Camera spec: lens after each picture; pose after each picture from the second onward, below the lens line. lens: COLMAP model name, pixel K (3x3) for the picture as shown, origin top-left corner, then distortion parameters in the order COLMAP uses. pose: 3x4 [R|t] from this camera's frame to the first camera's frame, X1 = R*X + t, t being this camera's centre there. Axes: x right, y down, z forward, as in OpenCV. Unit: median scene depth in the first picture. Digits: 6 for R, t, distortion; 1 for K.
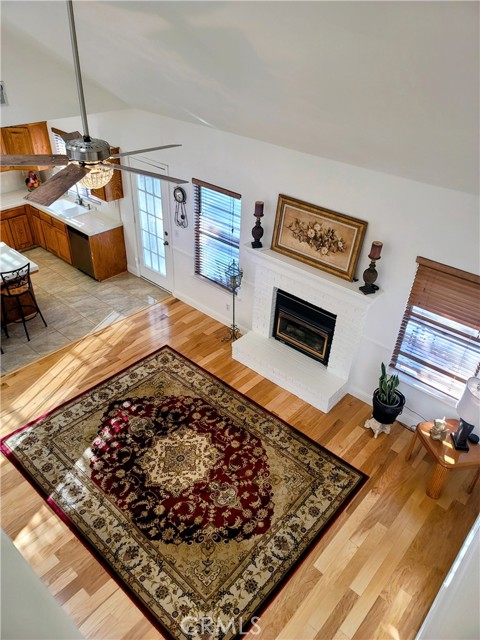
lens RADIAL K [[464.8, 0, 240.0], [0, 464.8, 320.0], [0, 0, 1]] dist [0.063143, -0.048386]
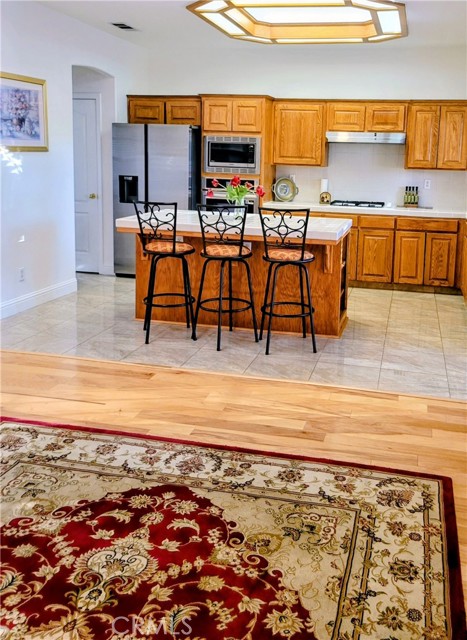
lens RADIAL K [[592.6, 0, 294.1], [0, 592.6, 236.6], [0, 0, 1]] dist [0.083517, -0.076867]
pose [[0.493402, 0.093445, -0.864767, 0.173519], [-0.507711, 0.838204, -0.199106, 0.062883], [0.706246, 0.537291, 0.461015, 0.783912]]
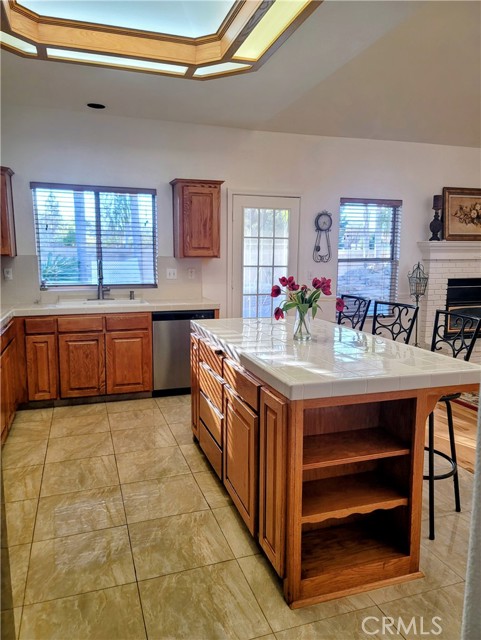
lens RADIAL K [[470.6, 0, 240.5], [0, 470.6, 320.0], [0, 0, 1]] dist [0.090017, -0.092154]
pose [[0.497752, -0.160359, 0.852366, -1.182976], [0.506597, 0.851445, -0.135650, -0.092848], [-0.703990, 0.499326, 0.505045, 0.929656]]
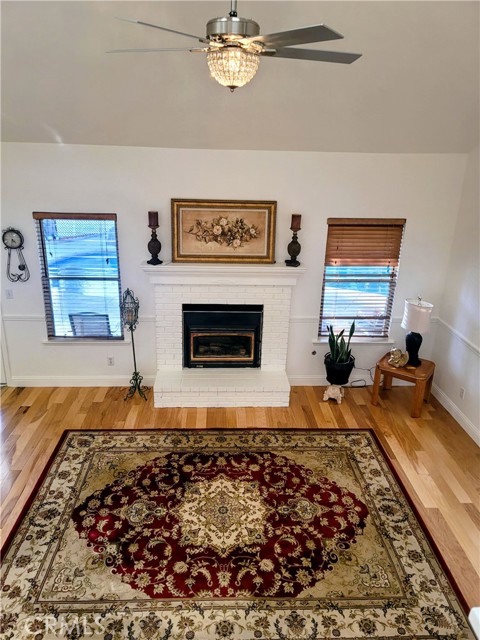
lens RADIAL K [[483.0, 0, 238.6], [0, 483.0, 316.1], [0, 0, 1]] dist [0.082270, -0.085193]
pose [[0.718326, -0.255863, 0.646948, -0.509192], [0.400084, 0.912688, -0.083264, 0.078070], [-0.569158, 0.318644, 0.757974, 0.265134]]
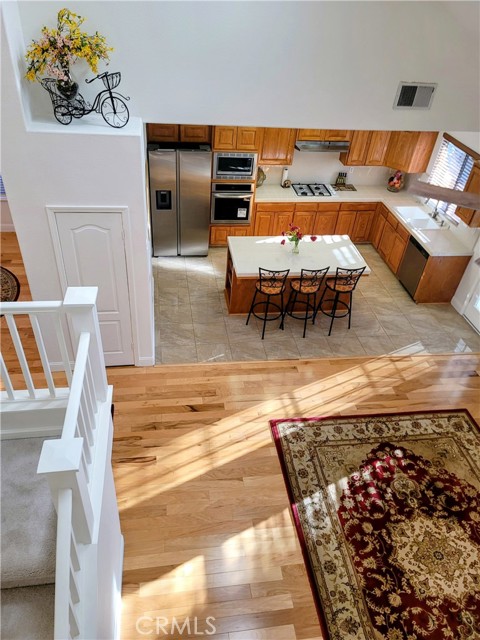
lens RADIAL K [[460.0, 0, 236.9], [0, 460.0, 317.7], [0, 0, 1]] dist [0.078259, -0.069251]
pose [[0.762063, 0.410157, -0.501030, -0.145959], [-0.402037, 0.906288, 0.130415, -0.049580], [0.507568, 0.102048, 0.855547, 0.056126]]
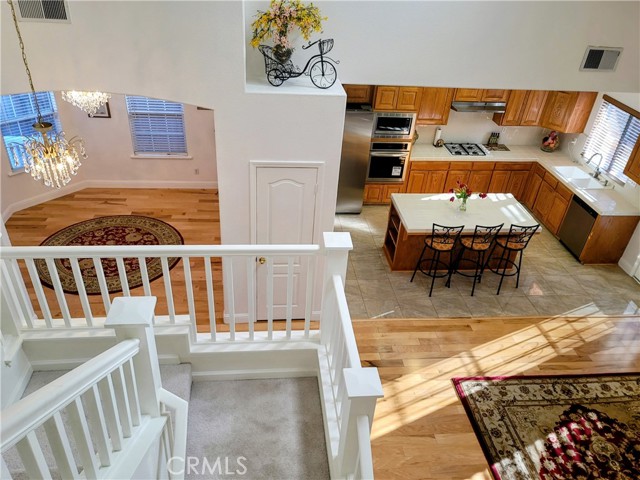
lens RADIAL K [[483.0, 0, 317.4], [0, 483.0, 243.6], [0, 0, 1]] dist [0.082270, -0.085193]
pose [[0.736846, 0.377254, -0.561014, -0.238395], [-0.412022, 0.908499, 0.069765, 0.039089], [0.536000, 0.179744, 0.824861, -0.081177]]
